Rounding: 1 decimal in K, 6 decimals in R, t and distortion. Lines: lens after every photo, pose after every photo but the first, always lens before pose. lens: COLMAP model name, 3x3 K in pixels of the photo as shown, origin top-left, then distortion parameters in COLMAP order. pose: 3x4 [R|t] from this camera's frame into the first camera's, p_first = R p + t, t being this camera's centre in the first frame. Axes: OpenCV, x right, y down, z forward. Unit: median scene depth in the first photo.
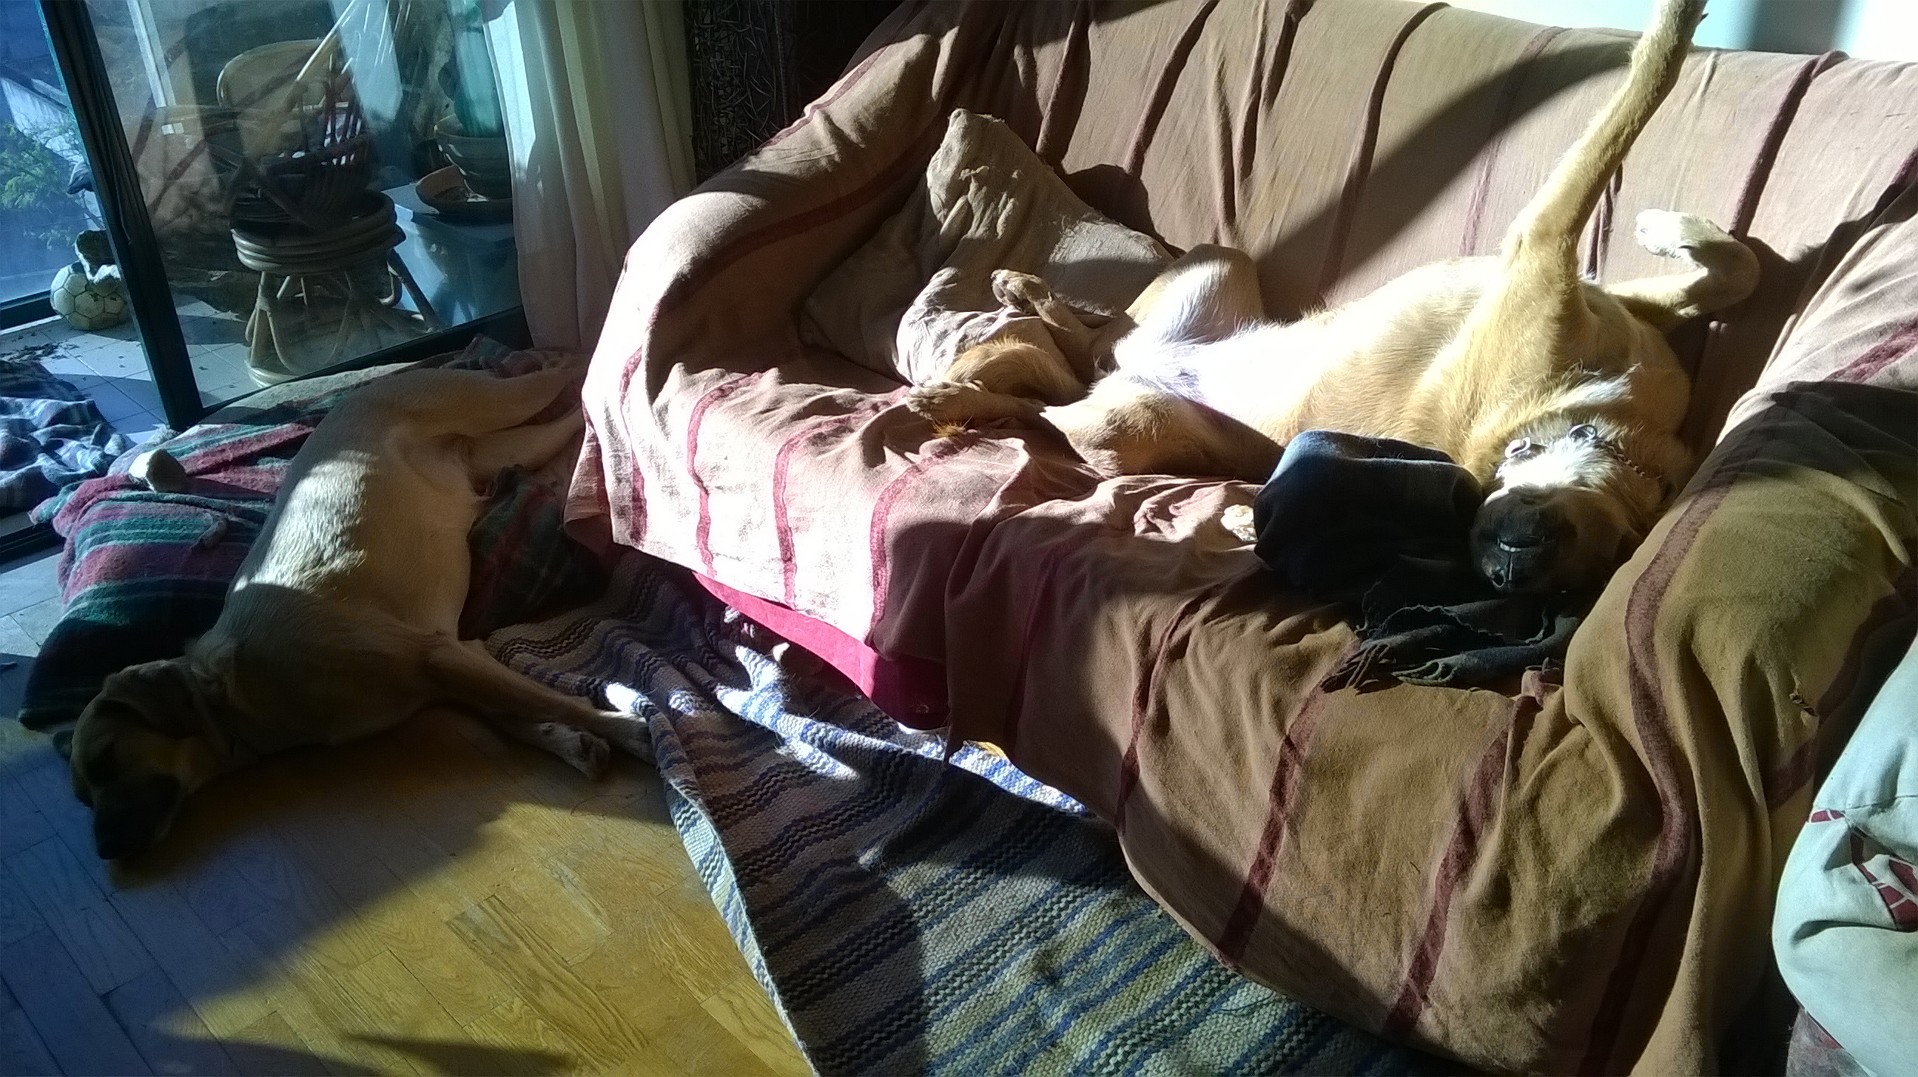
lens RADIAL K [[1625.6, 0, 959.0], [0, 1625.6, 538.5], [0, 0, 1]] dist [0.054546, -0.119985]
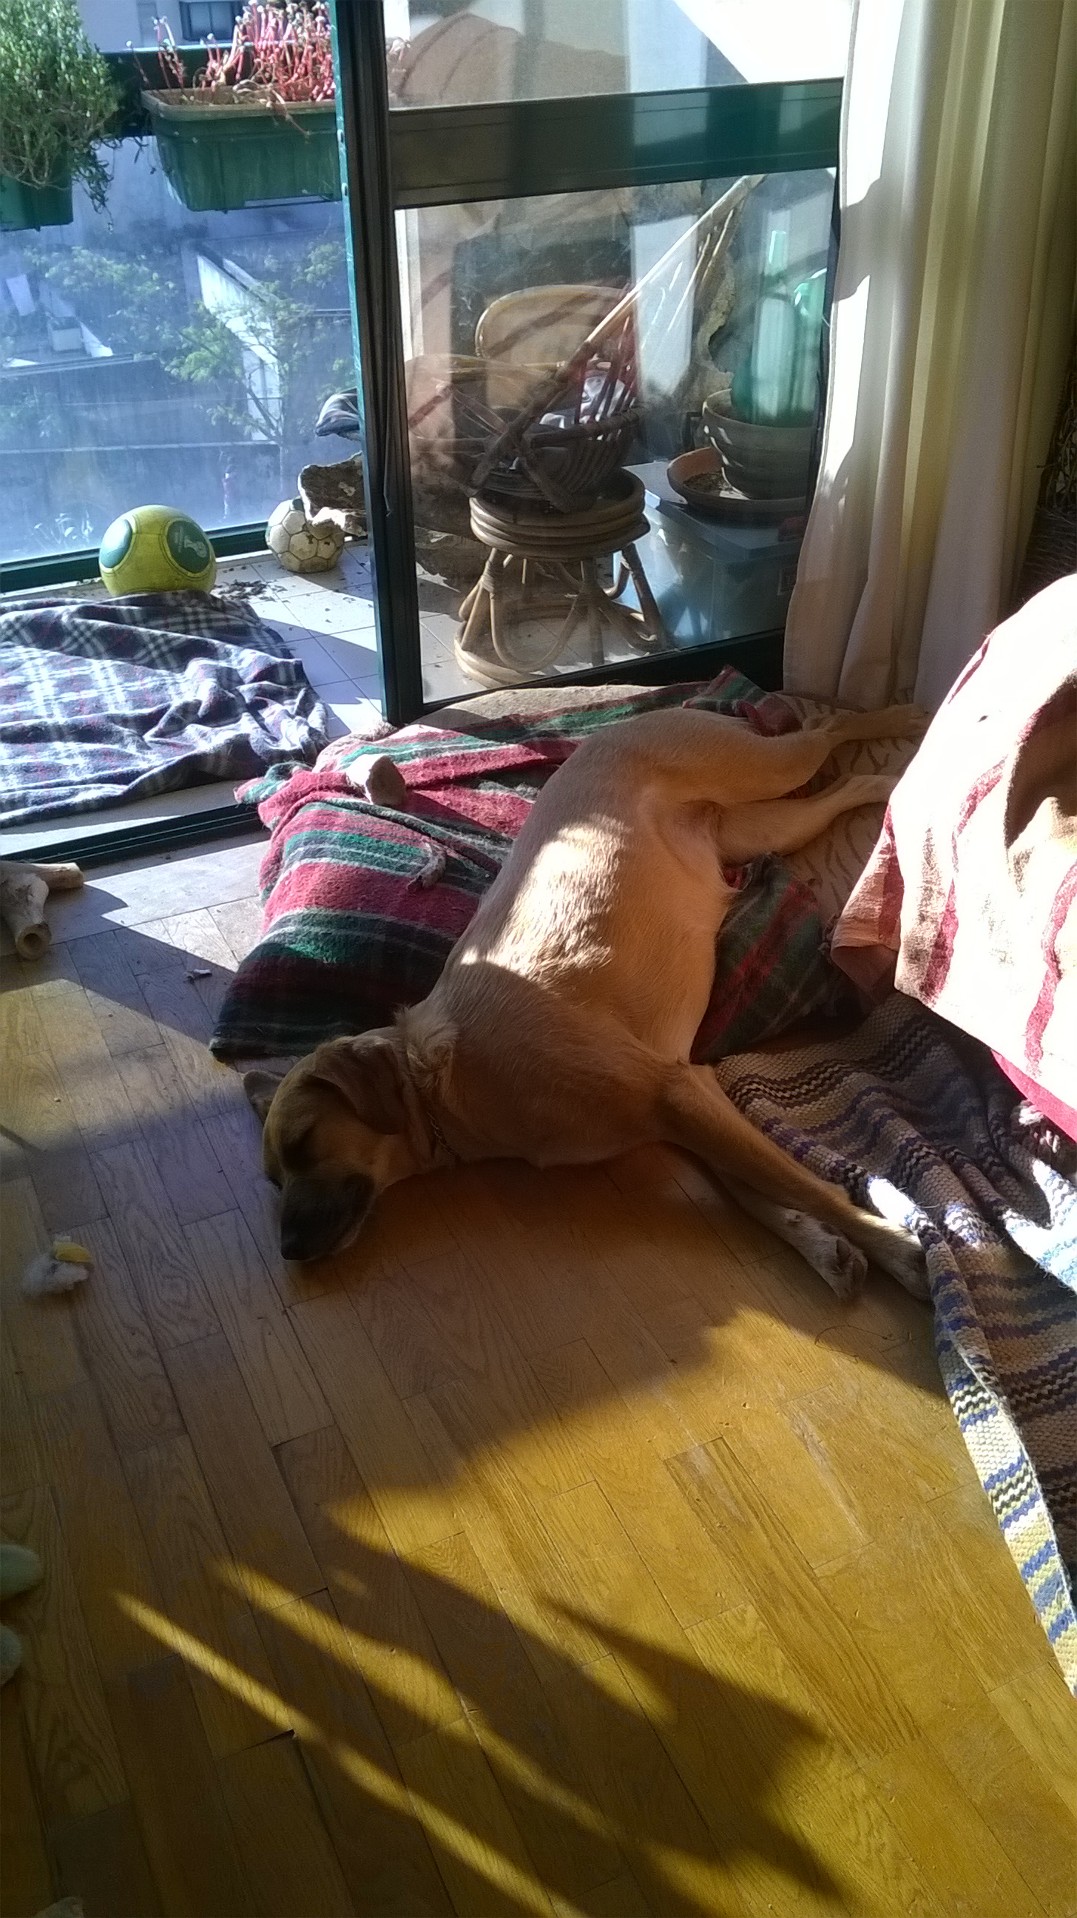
lens RADIAL K [[1625.6, 0, 538.5], [0, 1625.6, 959.0], [0, 0, 1]] dist [0.054546, -0.119985]
pose [[0.944252, 0.210159, -0.253420, -0.175092], [-0.184501, 0.975311, 0.121360, -0.076343], [0.272668, -0.067838, 0.959714, 0.176168]]
